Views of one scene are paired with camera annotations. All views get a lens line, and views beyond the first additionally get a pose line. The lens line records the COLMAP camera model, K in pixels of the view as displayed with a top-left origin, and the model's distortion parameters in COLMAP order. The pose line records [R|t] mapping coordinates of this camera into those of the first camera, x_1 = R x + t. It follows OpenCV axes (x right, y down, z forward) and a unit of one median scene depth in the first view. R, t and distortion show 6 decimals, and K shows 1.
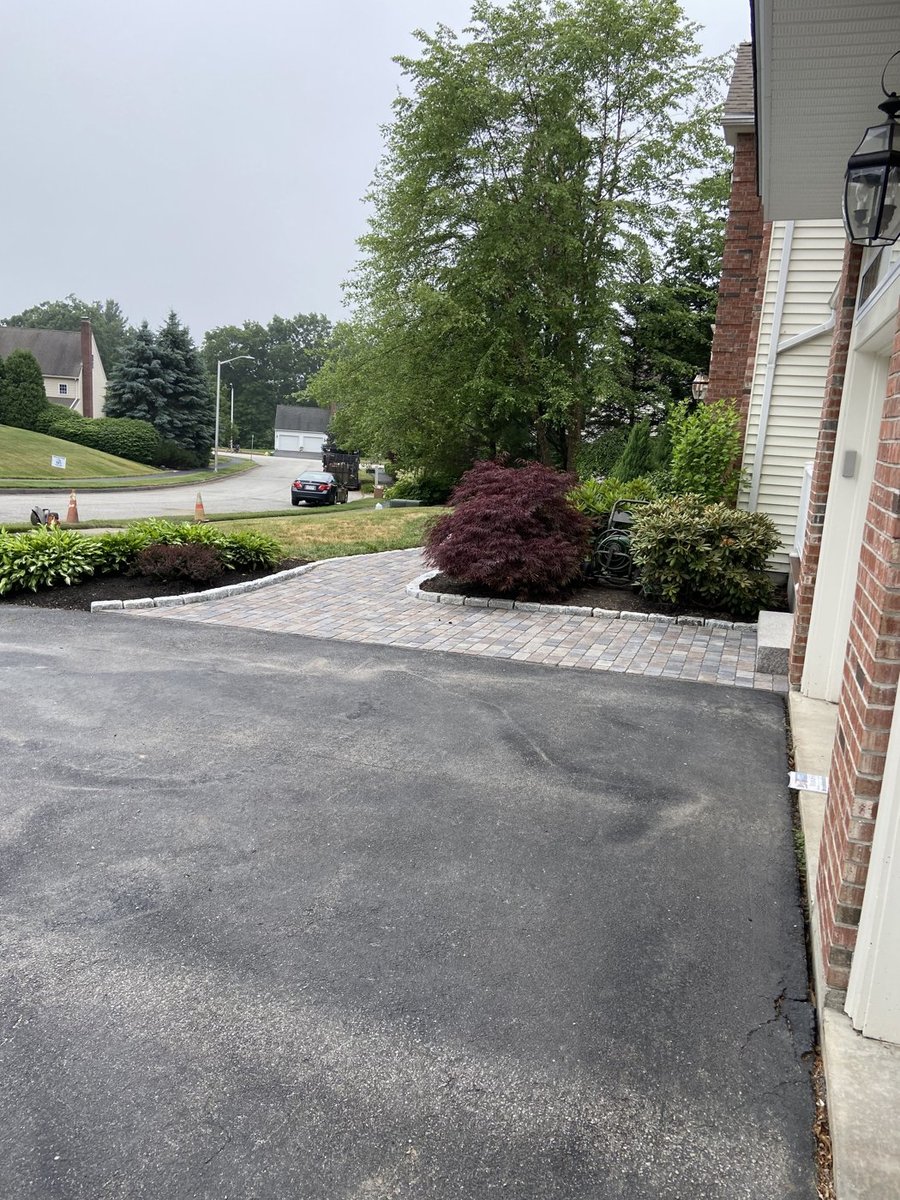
lens RADIAL K [[907.1, 0, 450.0], [0, 907.1, 600.0], [0, 0, 1]] dist [0.068570, -0.001975]
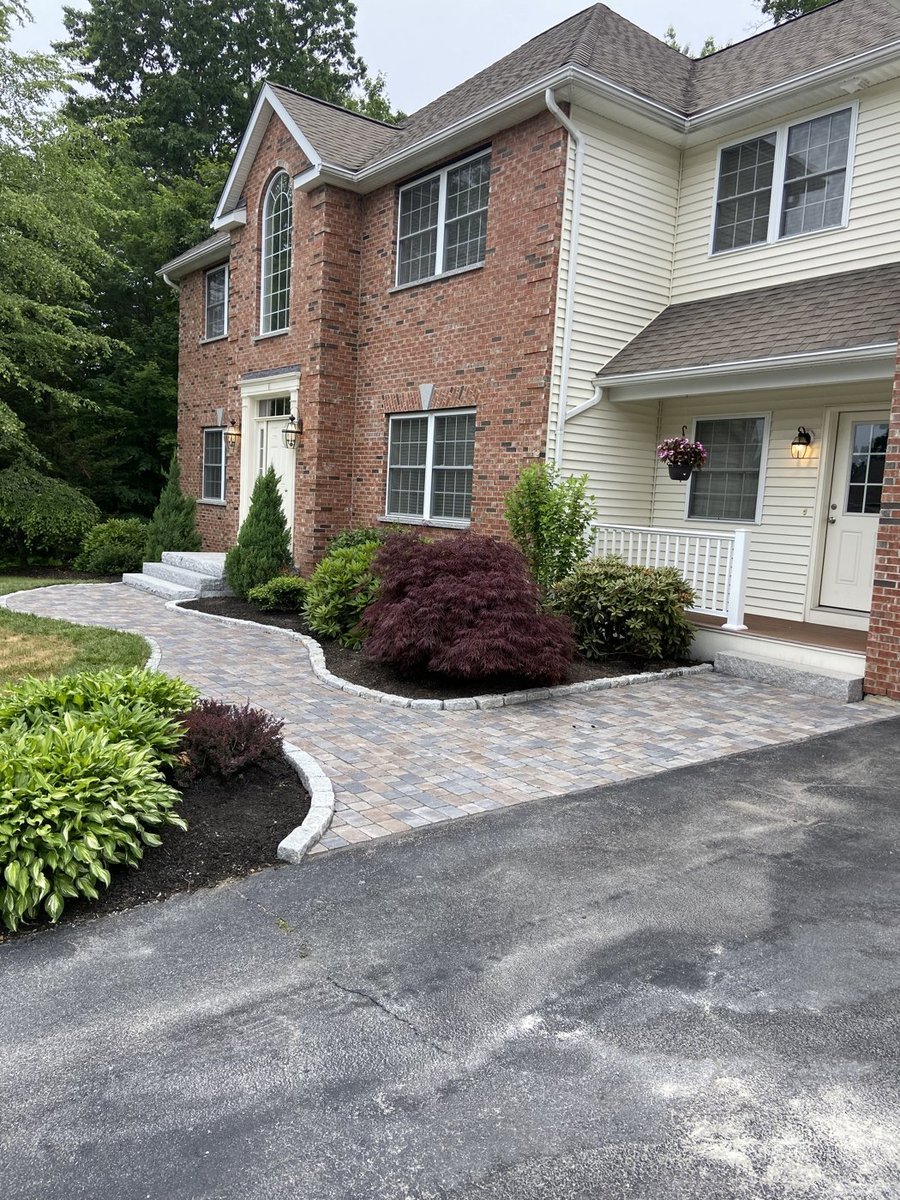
lens RADIAL K [[907.1, 0, 450.0], [0, 907.1, 600.0], [0, 0, 1]] dist [0.068570, -0.001975]
pose [[0.566175, -0.117882, 0.815812, -0.942960], [0.139776, 0.989118, 0.045919, -0.187353], [-0.812347, 0.088033, 0.576491, 0.744211]]
